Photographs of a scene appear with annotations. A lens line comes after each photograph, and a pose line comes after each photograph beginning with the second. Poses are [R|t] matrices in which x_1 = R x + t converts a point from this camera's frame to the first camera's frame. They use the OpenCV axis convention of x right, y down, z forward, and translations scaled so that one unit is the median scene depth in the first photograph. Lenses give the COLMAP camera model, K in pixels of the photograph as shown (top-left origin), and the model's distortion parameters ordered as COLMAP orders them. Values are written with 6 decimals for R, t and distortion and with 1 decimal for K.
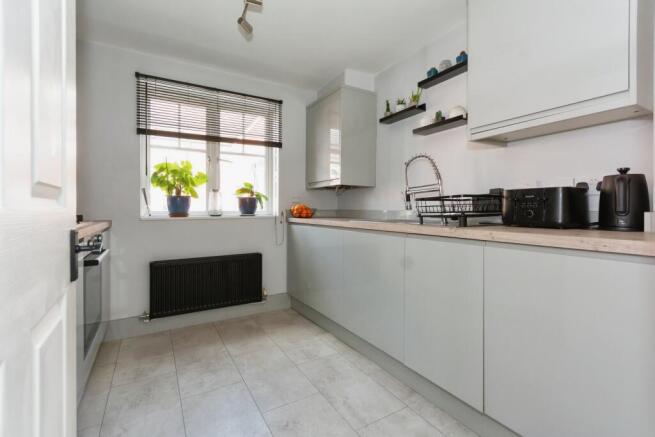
lens RADIAL K [[293.0, 0, 329.8], [0, 293.0, 205.7], [0, 0, 1]] dist [0.000704, 0.000279]
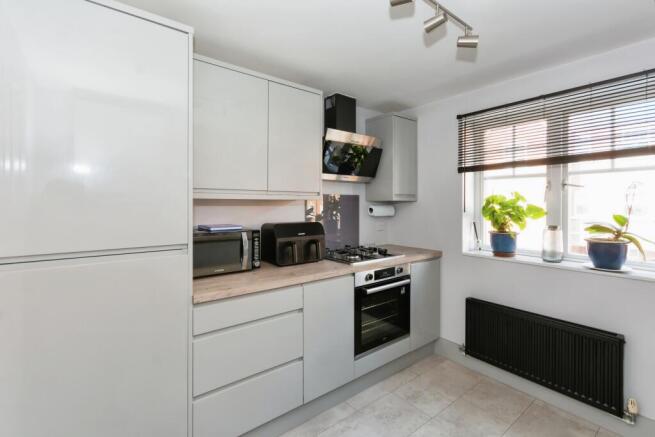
lens RADIAL K [[293.0, 0, 329.8], [0, 293.0, 205.7], [0, 0, 1]] dist [0.000704, 0.000279]
pose [[0.158828, 0.005348, -0.987292, 0.281390], [-0.007593, 0.999962, 0.004196, -0.113609], [0.987277, 0.006830, 0.158862, 0.333275]]
